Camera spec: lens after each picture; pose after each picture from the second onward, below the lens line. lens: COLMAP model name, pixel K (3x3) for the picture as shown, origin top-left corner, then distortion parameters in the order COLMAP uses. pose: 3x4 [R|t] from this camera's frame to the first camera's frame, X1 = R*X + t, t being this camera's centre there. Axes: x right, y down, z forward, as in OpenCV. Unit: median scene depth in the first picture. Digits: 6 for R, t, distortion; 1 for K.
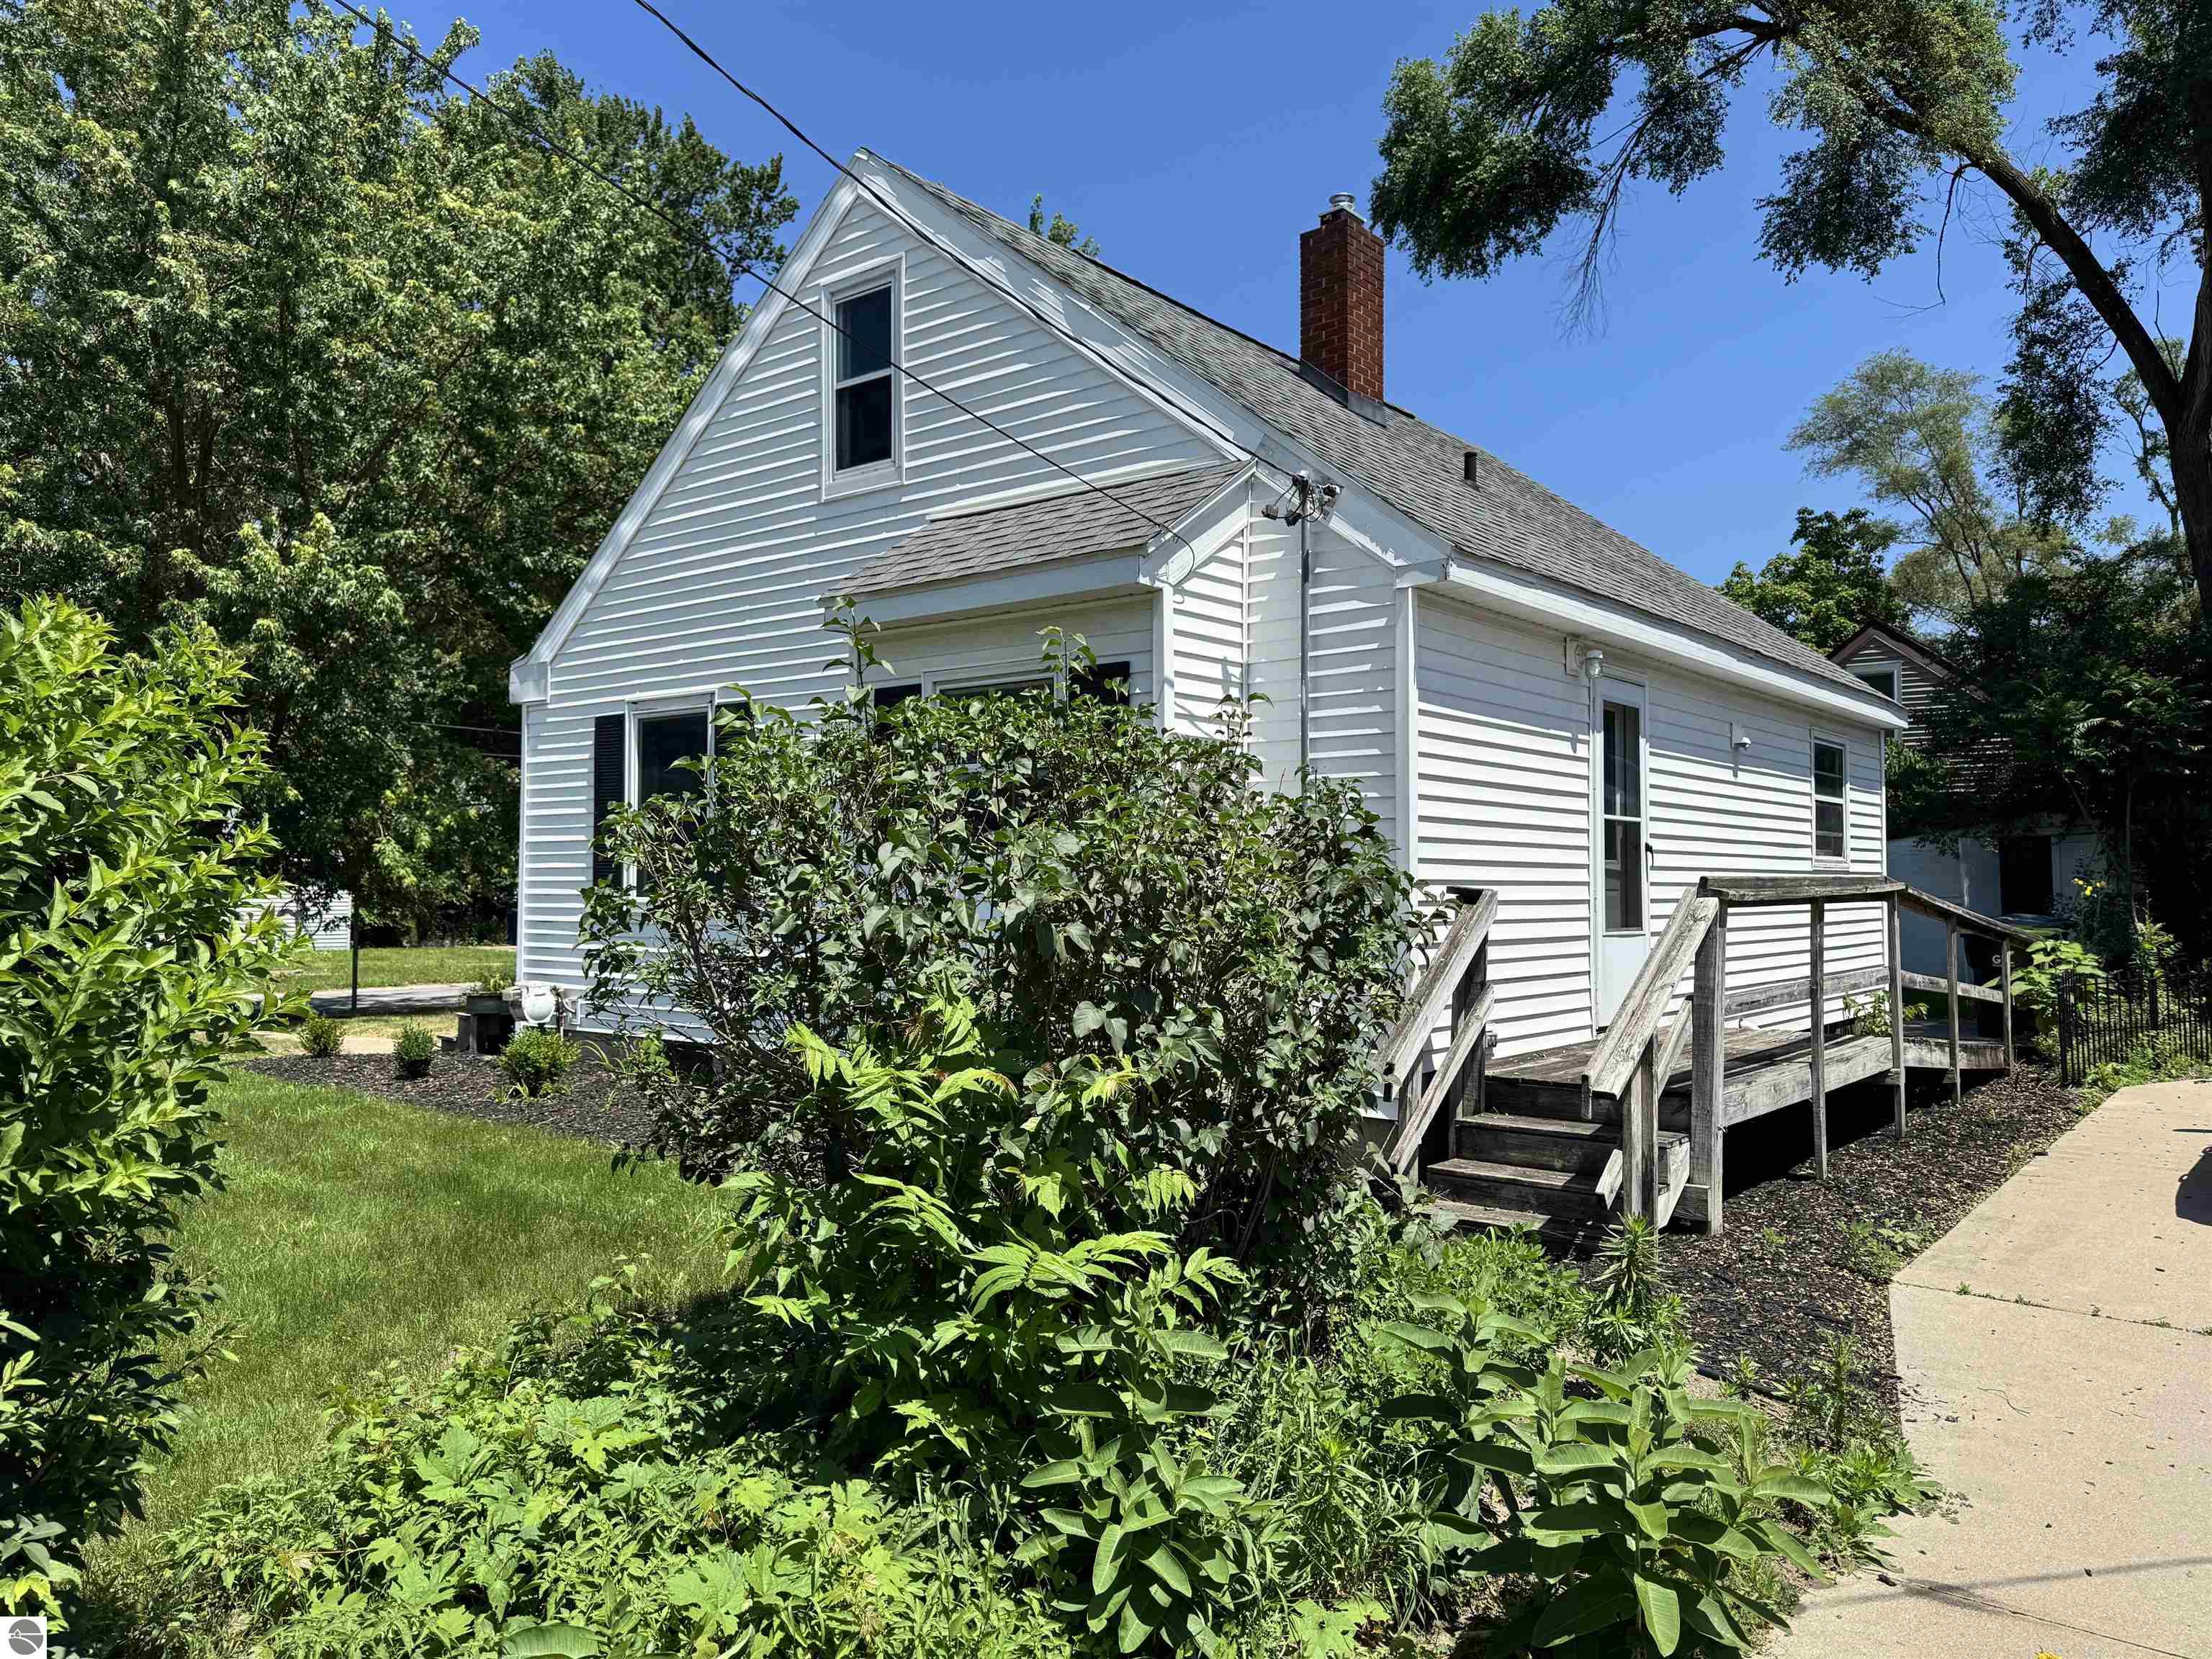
lens RADIAL K [[1564.0, 0, 1109.6], [0, 1564.0, 839.0], [0, 0, 1]] dist [0.008755, -0.003765]
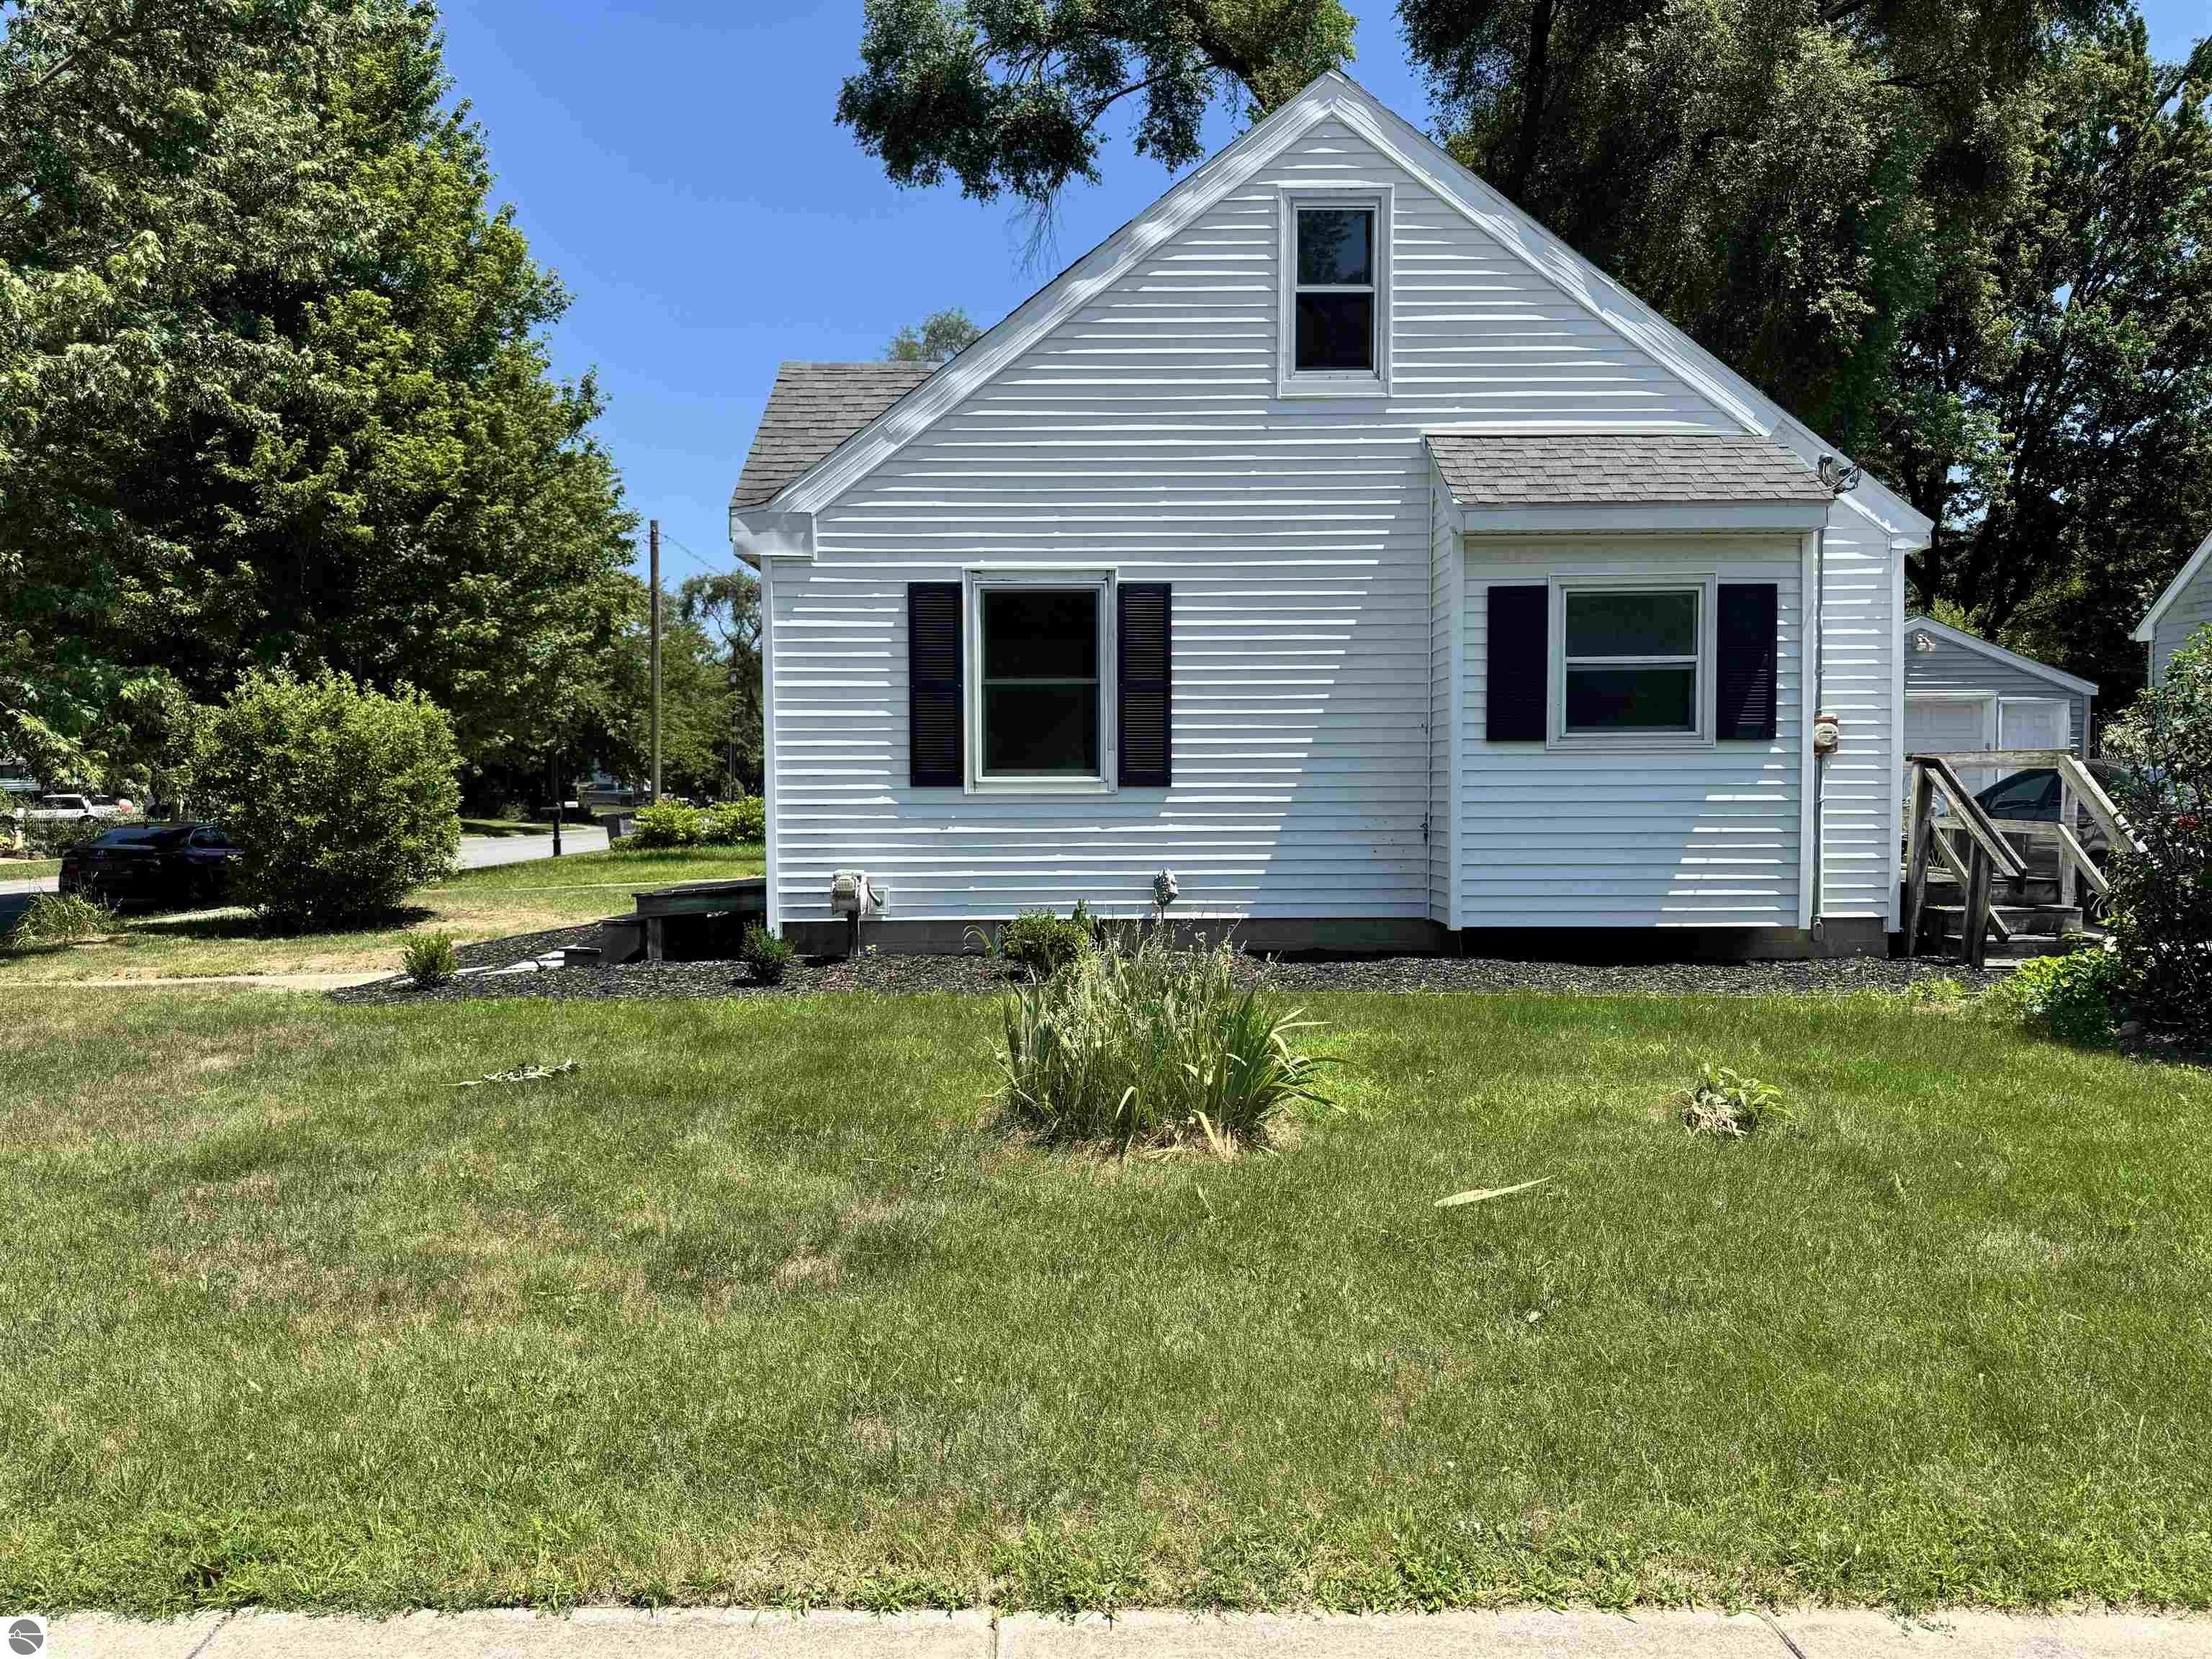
lens RADIAL K [[1564.0, 0, 1110.5], [0, 1564.0, 828.2], [0, 0, 1]] dist [0.008755, -0.003765]
pose [[0.786938, -0.023036, 0.616602, -0.935795], [-0.010443, 0.998663, 0.050637, 0.022019], [-0.616944, -0.046287, 0.785645, 0.229783]]
